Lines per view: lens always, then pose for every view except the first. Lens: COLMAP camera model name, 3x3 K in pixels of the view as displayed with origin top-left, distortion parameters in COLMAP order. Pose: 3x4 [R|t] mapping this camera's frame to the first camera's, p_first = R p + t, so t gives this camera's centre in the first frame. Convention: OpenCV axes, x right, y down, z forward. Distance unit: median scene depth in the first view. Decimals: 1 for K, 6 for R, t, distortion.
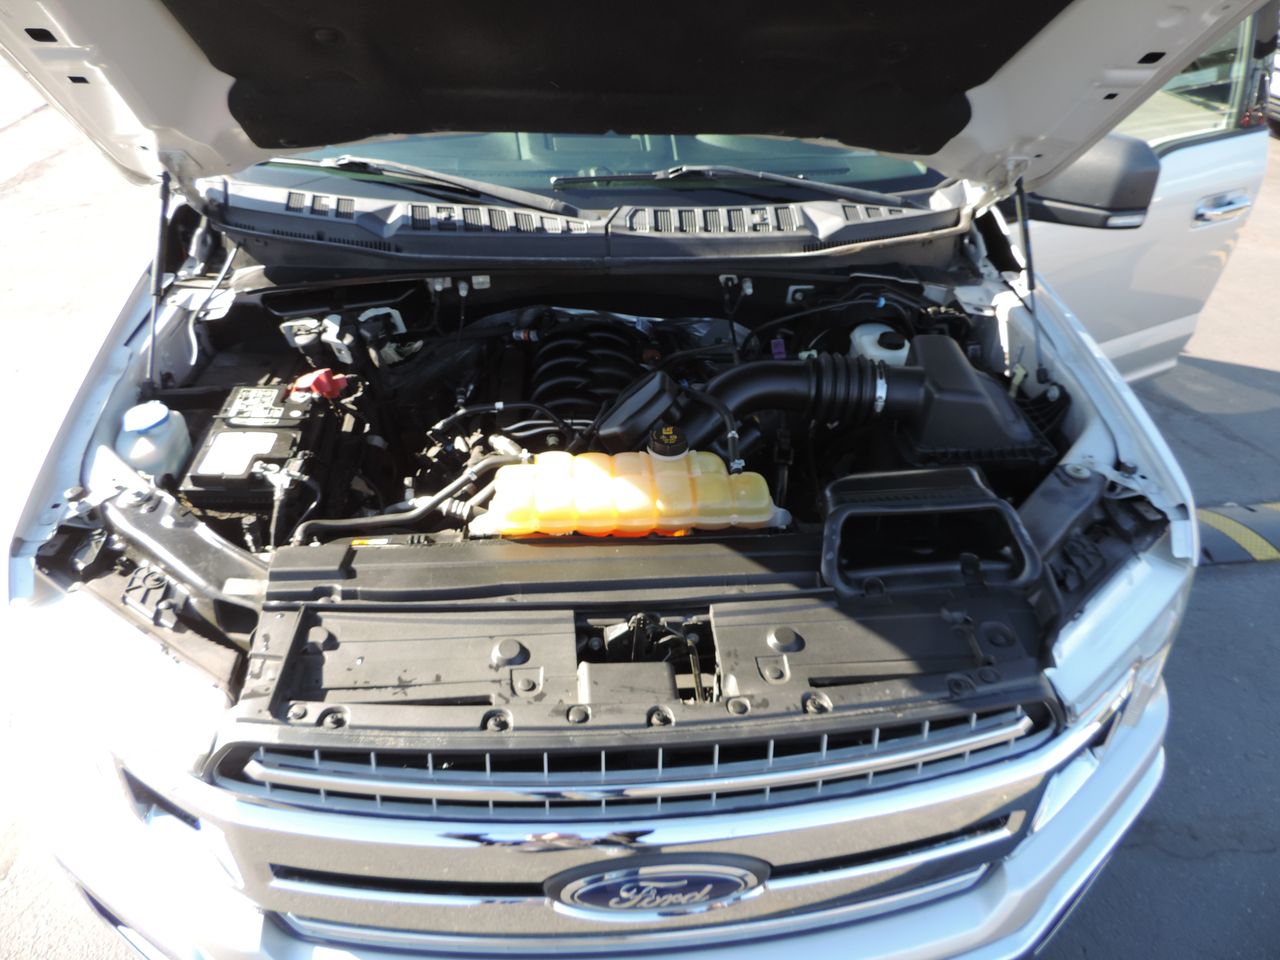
lens RADIAL K [[924.4, 0, 641.9], [0, 924.4, 476.8], [0, 0, 1]] dist [-0.007876, 0.008176]
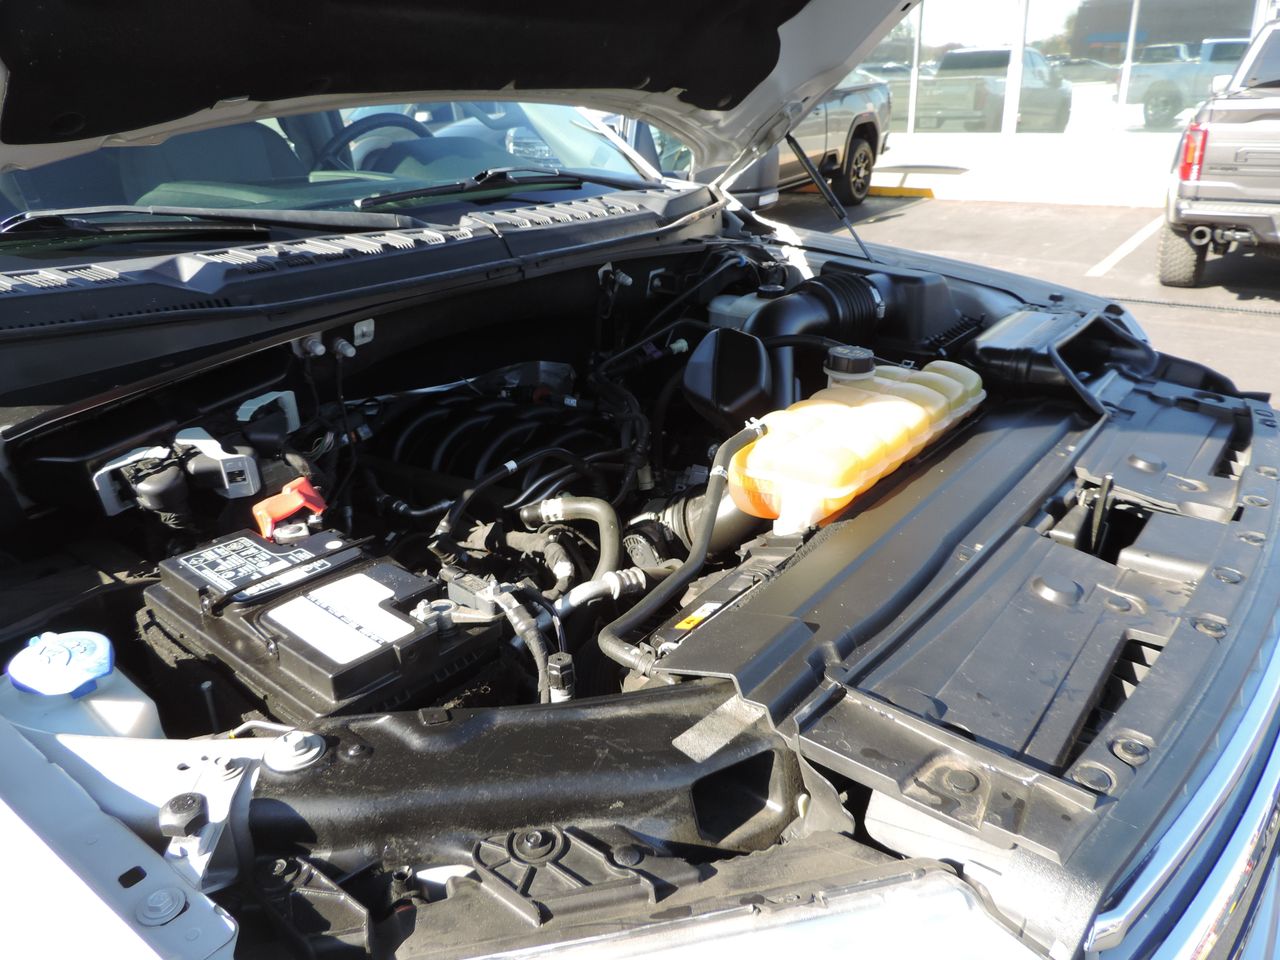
lens RADIAL K [[924.4, 0, 641.9], [0, 924.4, 482.0], [0, 0, 1]] dist [-0.007876, 0.008176]
pose [[0.682708, -0.323315, 0.655269, -0.529165], [0.449286, 0.892964, -0.027503, -0.003650], [-0.576239, 0.313180, 0.754895, 0.418769]]
